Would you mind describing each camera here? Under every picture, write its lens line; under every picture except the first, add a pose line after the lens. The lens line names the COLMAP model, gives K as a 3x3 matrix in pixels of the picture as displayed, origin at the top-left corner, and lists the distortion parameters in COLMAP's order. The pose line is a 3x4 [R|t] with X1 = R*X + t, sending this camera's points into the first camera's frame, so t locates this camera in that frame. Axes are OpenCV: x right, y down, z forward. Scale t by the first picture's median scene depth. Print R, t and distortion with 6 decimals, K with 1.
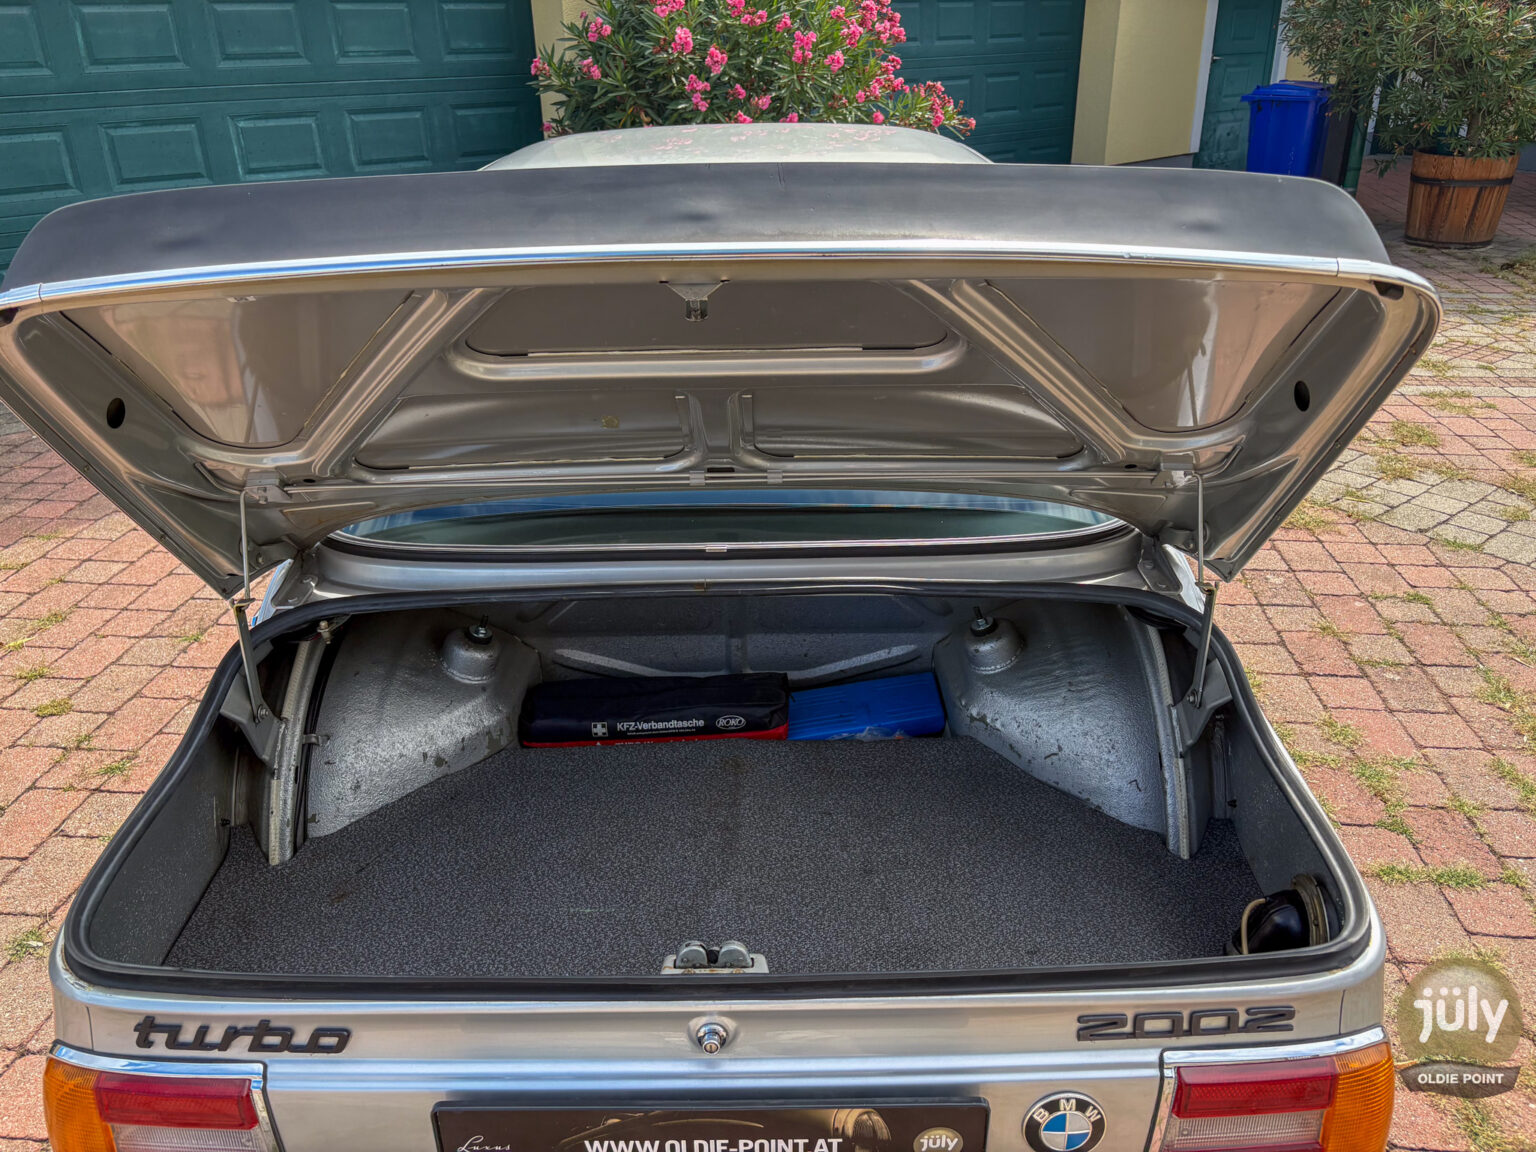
lens RADIAL K [[1163.3, 0, 765.9], [0, 1163.3, 574.0], [0, 0, 1]] dist [0.052128, -0.063949]
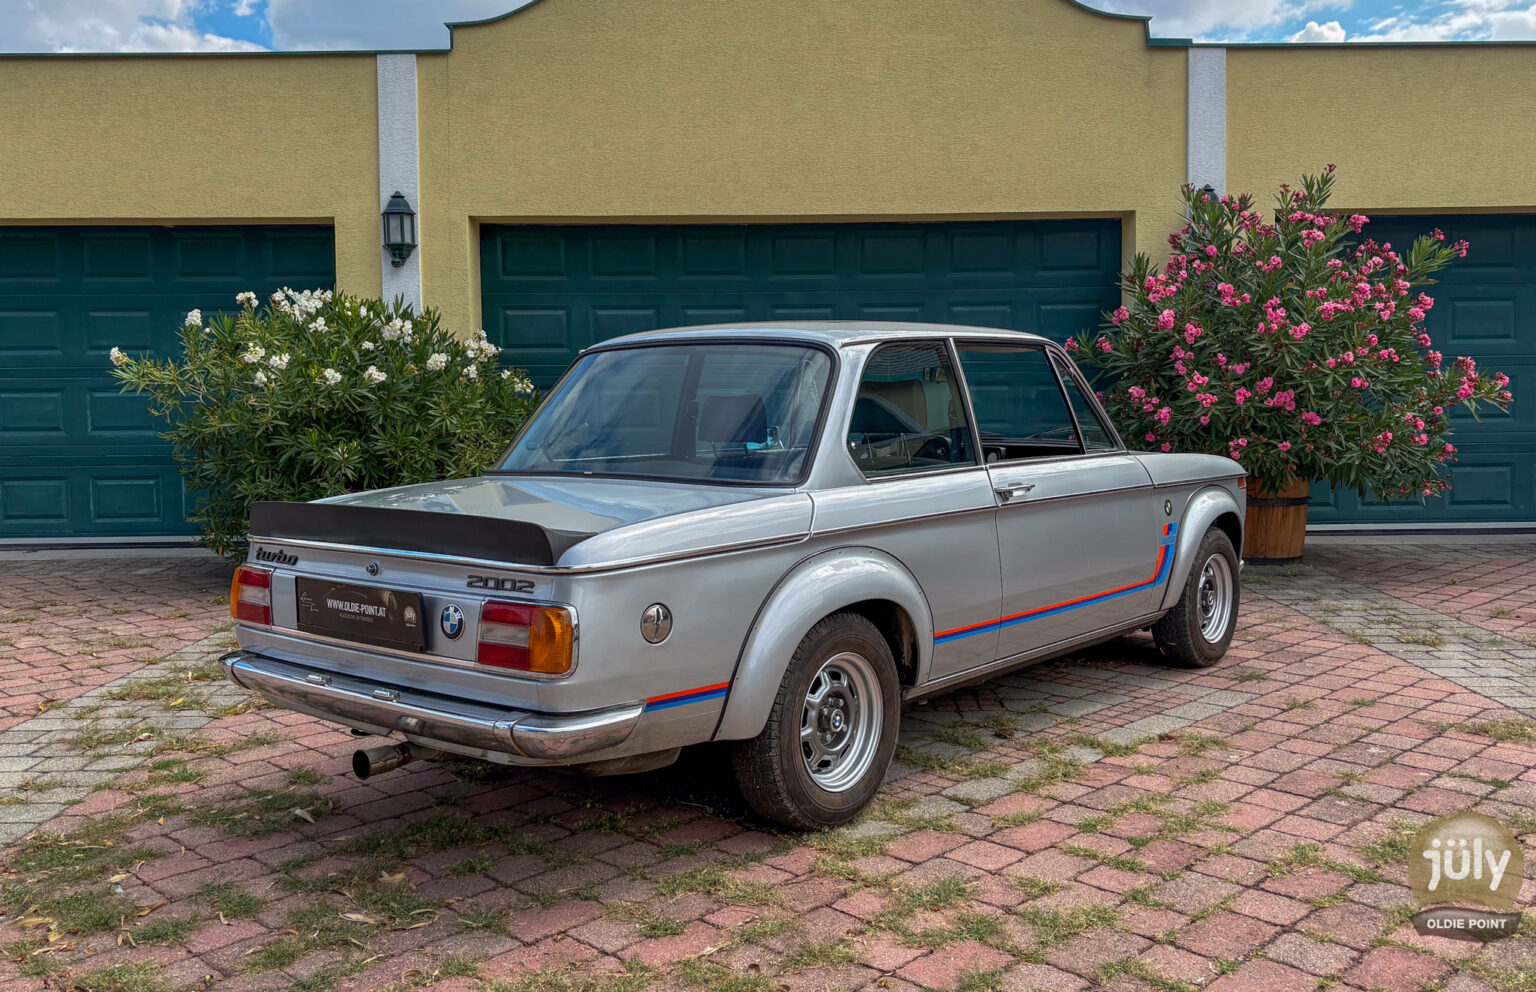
lens RADIAL K [[1353.7, 0, 799.2], [0, 1353.7, 476.4], [0, 0, 1]] dist [0.023832, -0.014649]
pose [[0.778224, 0.046890, -0.626234, 0.466351], [-0.268439, 0.926350, -0.264229, 0.136833], [0.567723, 0.373734, 0.733494, -0.131921]]
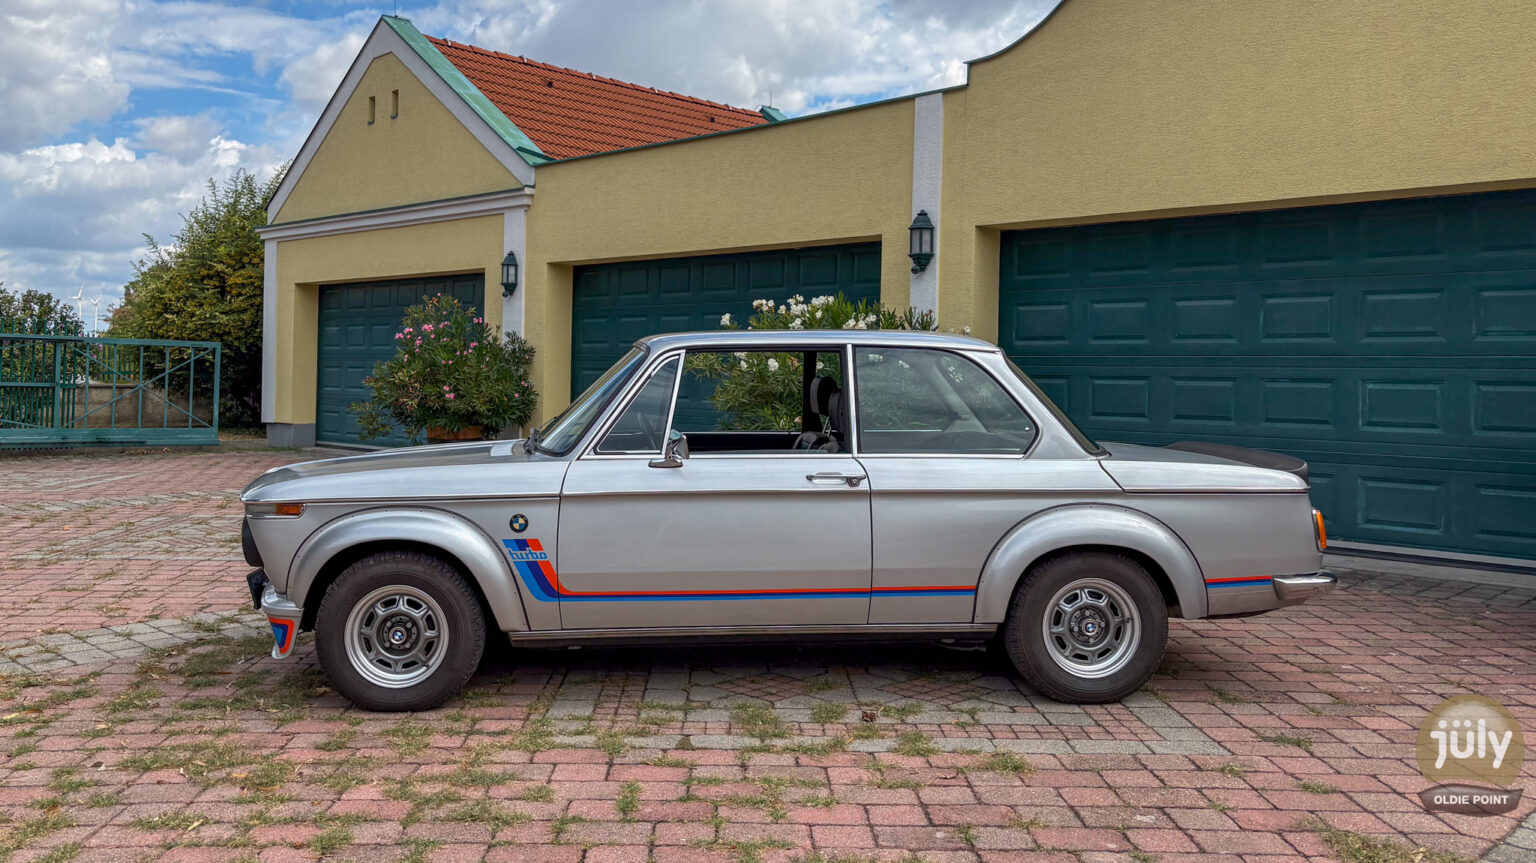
lens RADIAL K [[1295.9, 0, 703.0], [0, 1295.9, 356.8], [0, 0, 1]] dist [0.061474, -0.077781]
pose [[0.074176, 0.005374, -0.997231, 0.834527], [-0.435535, 0.899750, -0.027548, -0.080968], [0.897110, 0.436372, 0.069080, 0.296892]]
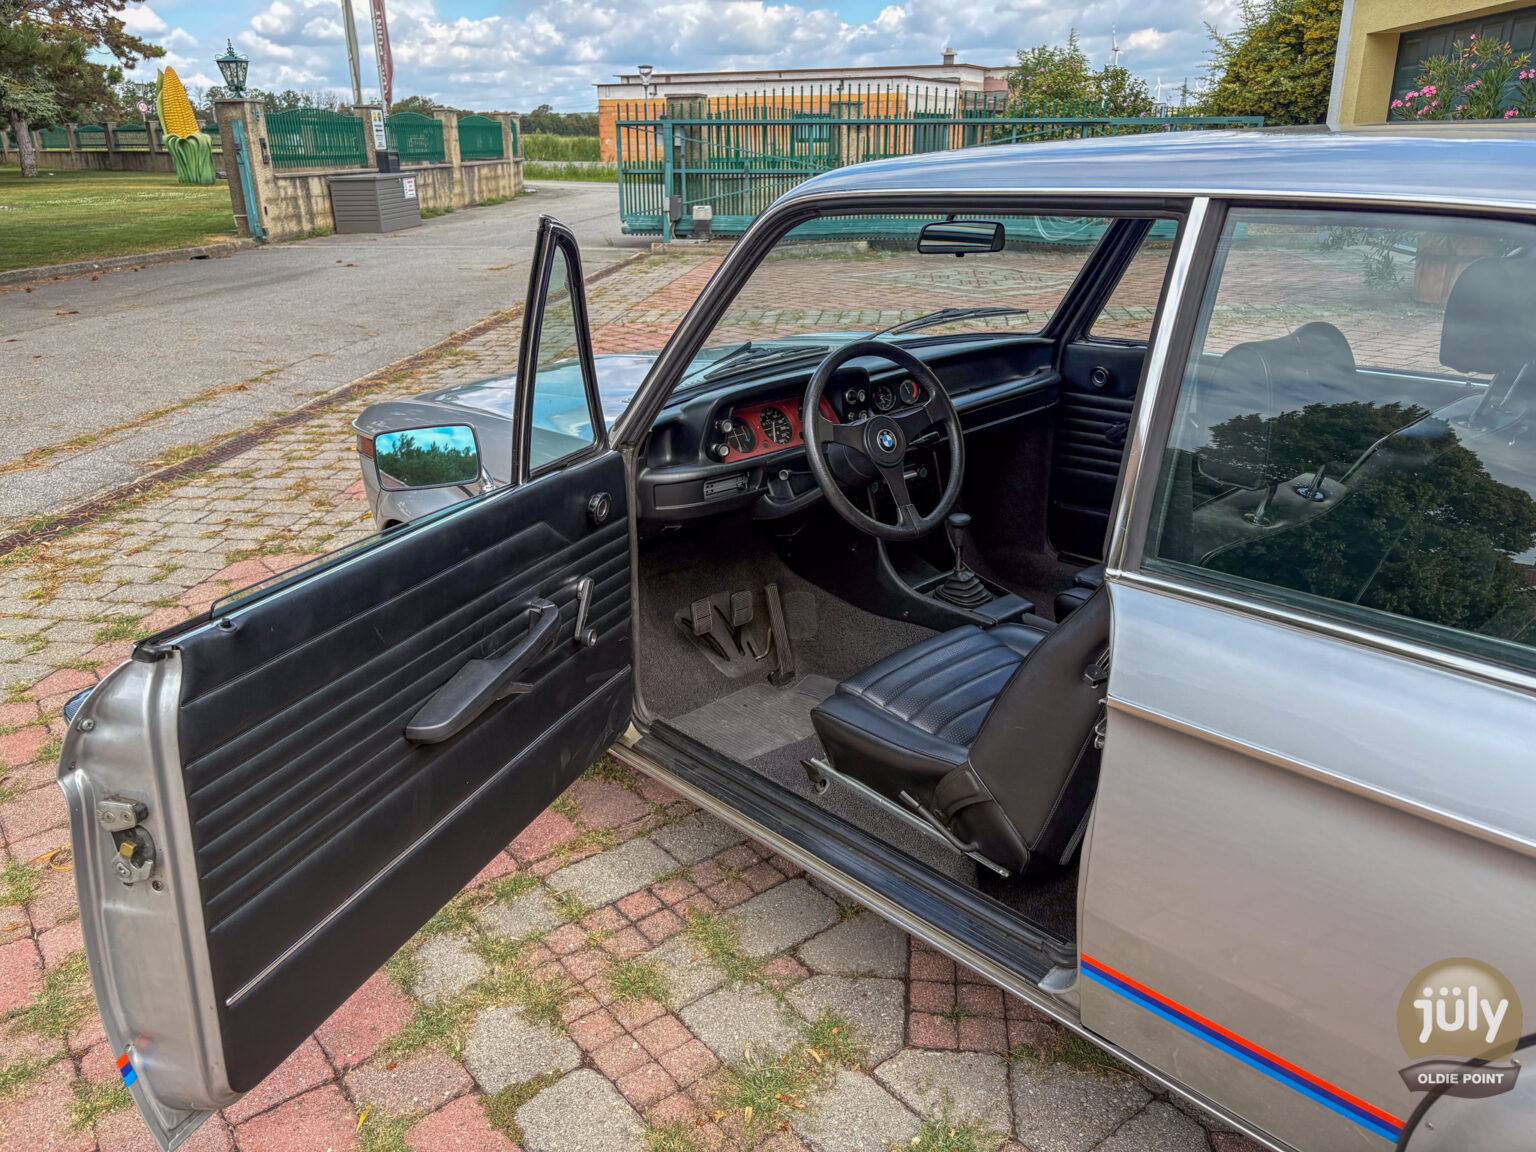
lens RADIAL K [[1167.6, 0, 757.6], [0, 1167.6, 578.9], [0, 0, 1]] dist [0.074514, -0.083696]
pose [[-0.735201, 0.262162, -0.625101, 0.256888], [-0.262339, 0.740274, 0.619009, -0.216255], [0.625026, 0.619085, -0.475475, 0.540303]]
